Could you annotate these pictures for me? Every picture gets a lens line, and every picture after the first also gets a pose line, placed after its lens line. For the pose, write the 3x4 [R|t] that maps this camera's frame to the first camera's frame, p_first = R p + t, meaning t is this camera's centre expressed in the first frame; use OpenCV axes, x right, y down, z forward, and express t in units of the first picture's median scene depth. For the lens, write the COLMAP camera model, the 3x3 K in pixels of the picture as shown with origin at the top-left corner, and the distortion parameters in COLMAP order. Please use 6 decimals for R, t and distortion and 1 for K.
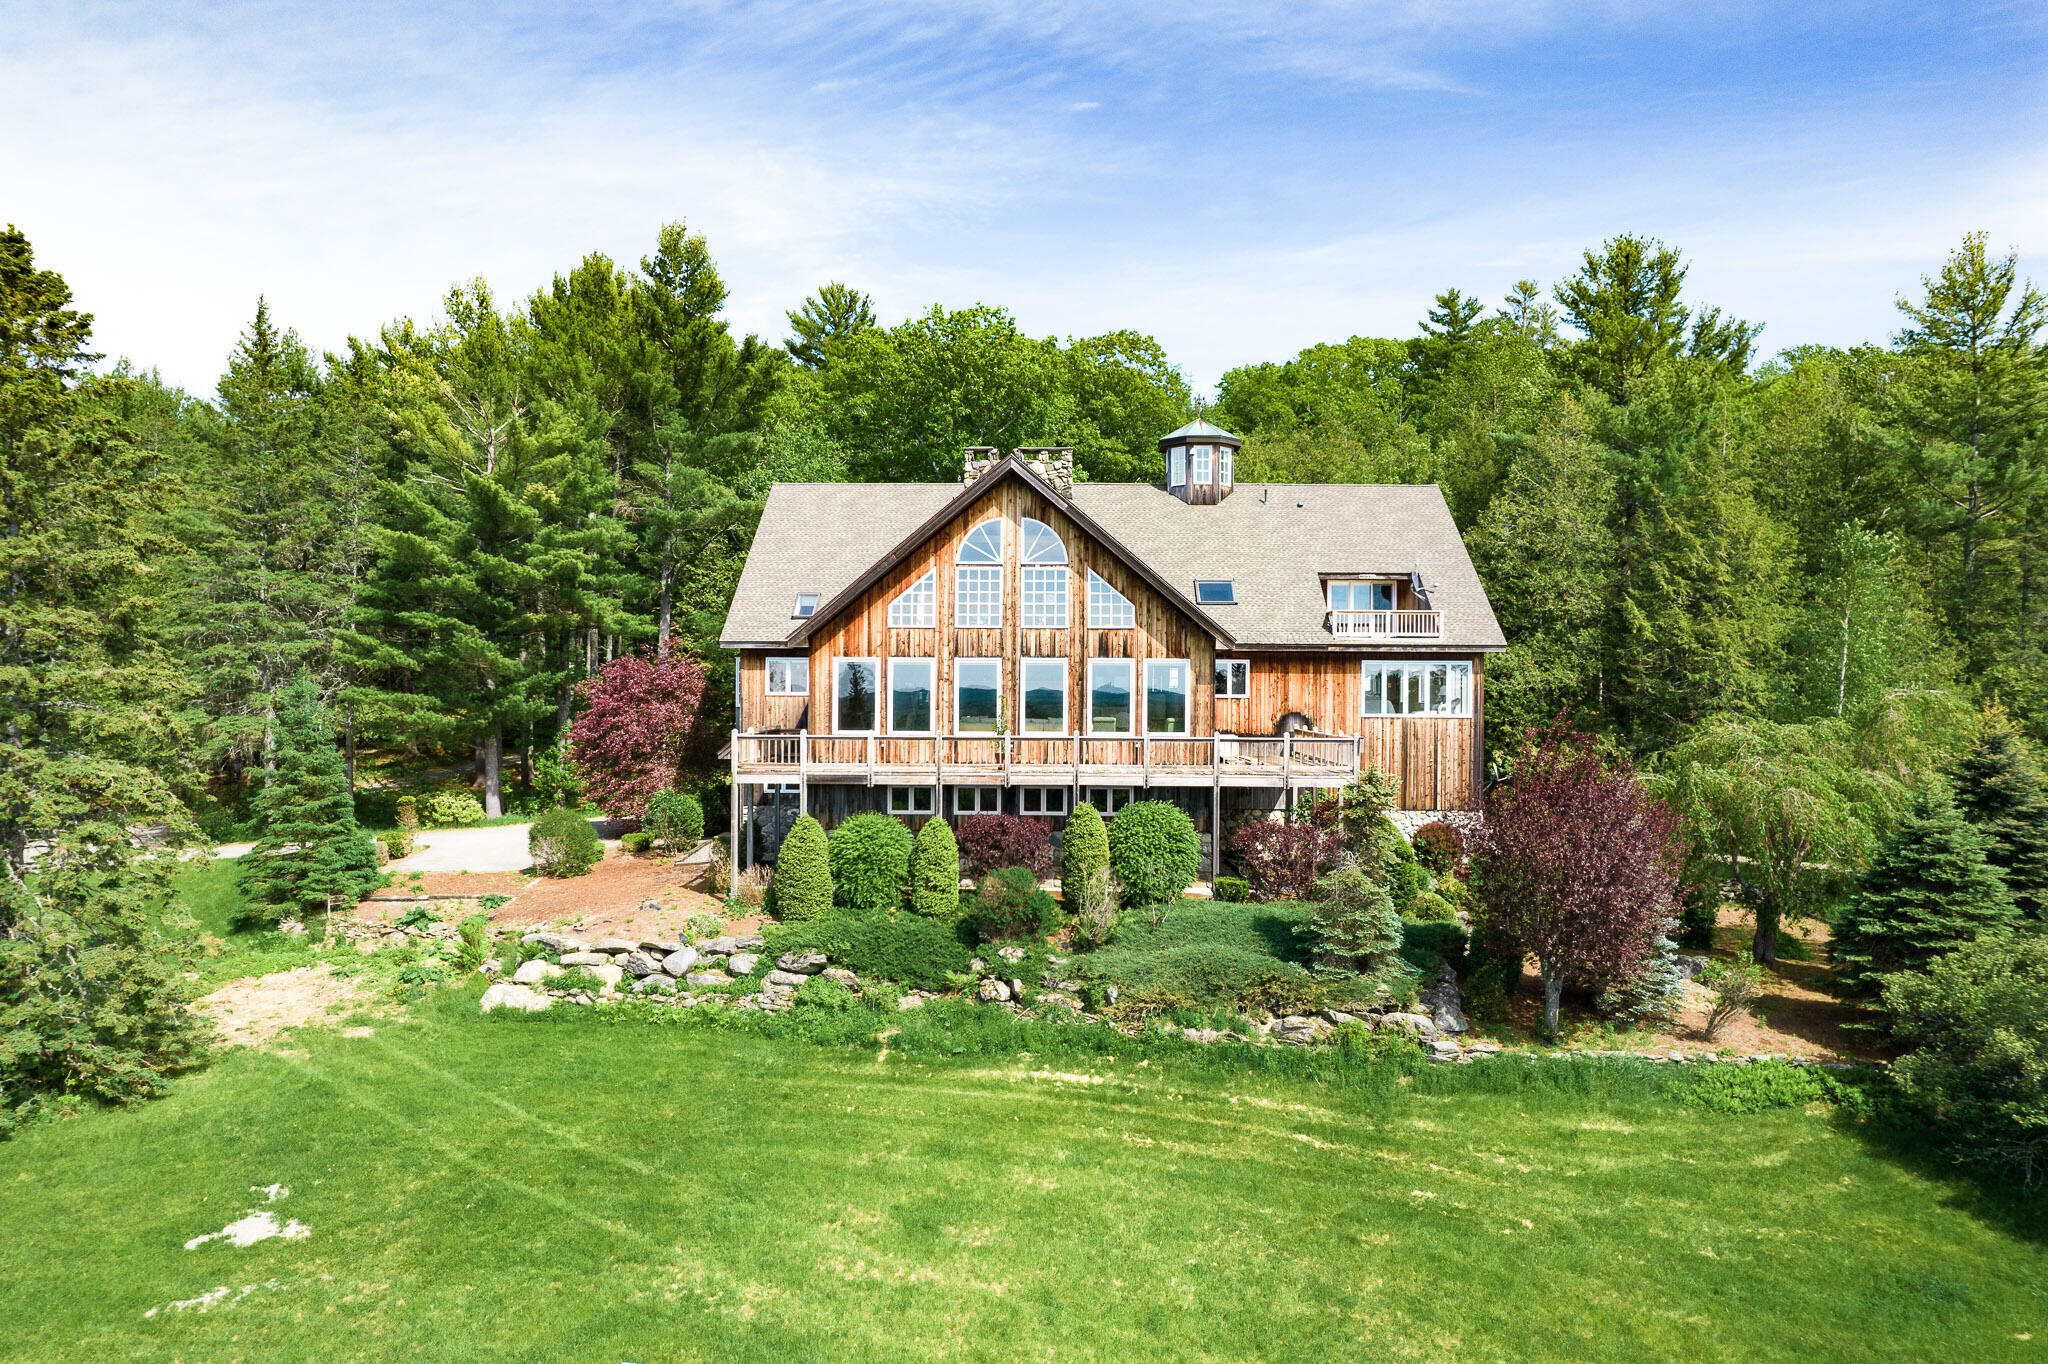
lens RADIAL K [[1327.0, 0, 1024.0], [0, 1327.0, 682.0], [0, 0, 1]] dist [-0.052790, 0.003111]
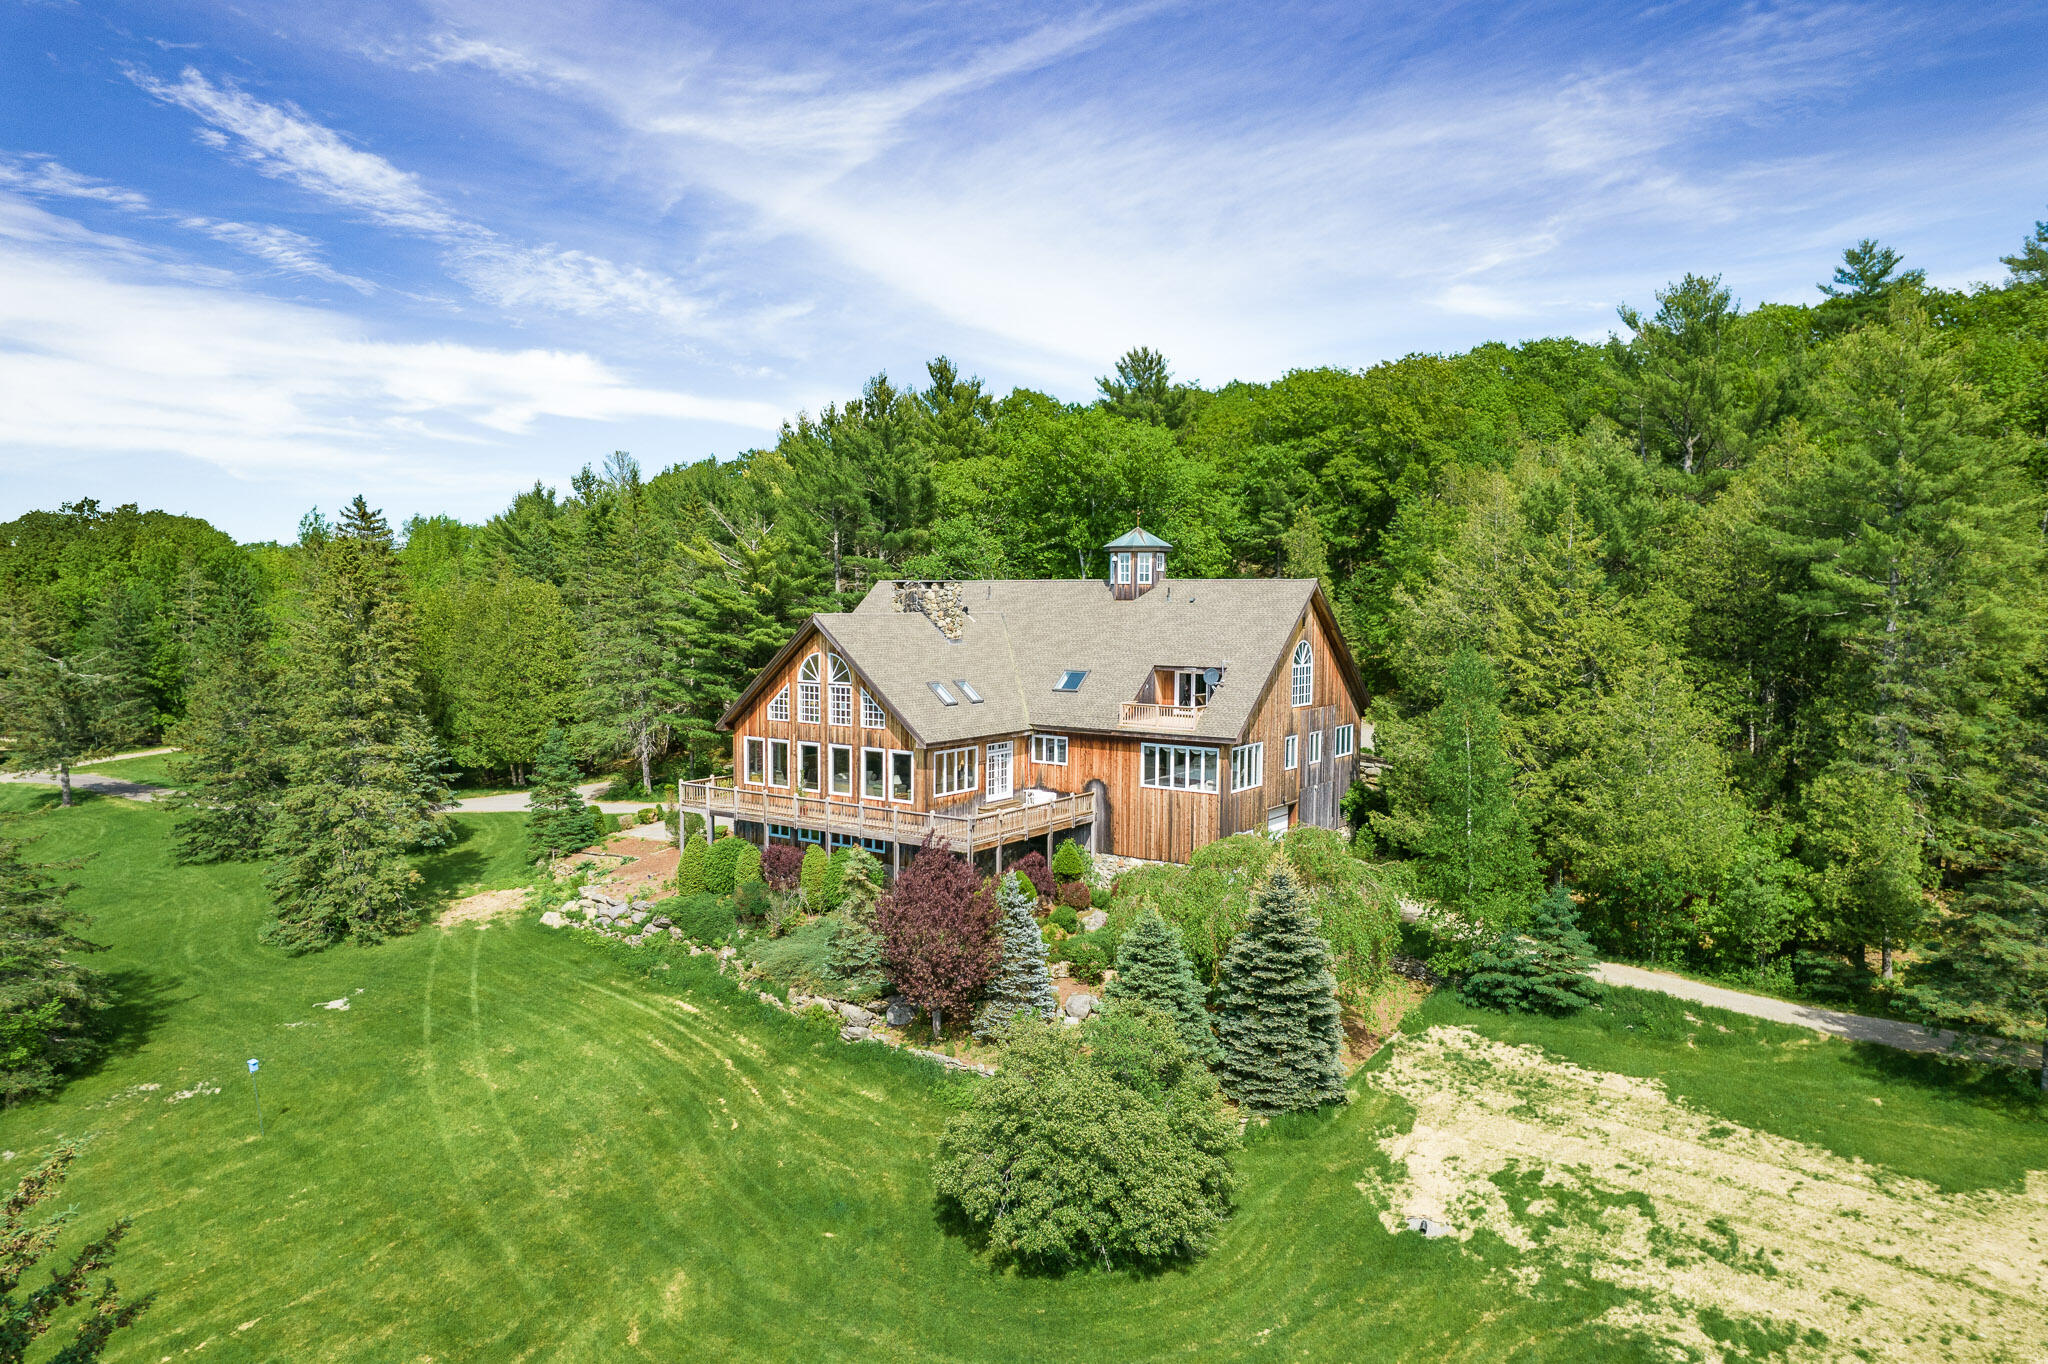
lens RADIAL K [[1327.0, 0, 1024.0], [0, 1327.0, 682.0], [0, 0, 1]] dist [-0.052790, 0.003111]
pose [[0.818104, 0.030673, -0.574252, 1.099805], [0.007868, 0.997886, 0.064509, -0.194242], [0.575017, -0.057293, 0.816133, -0.128641]]
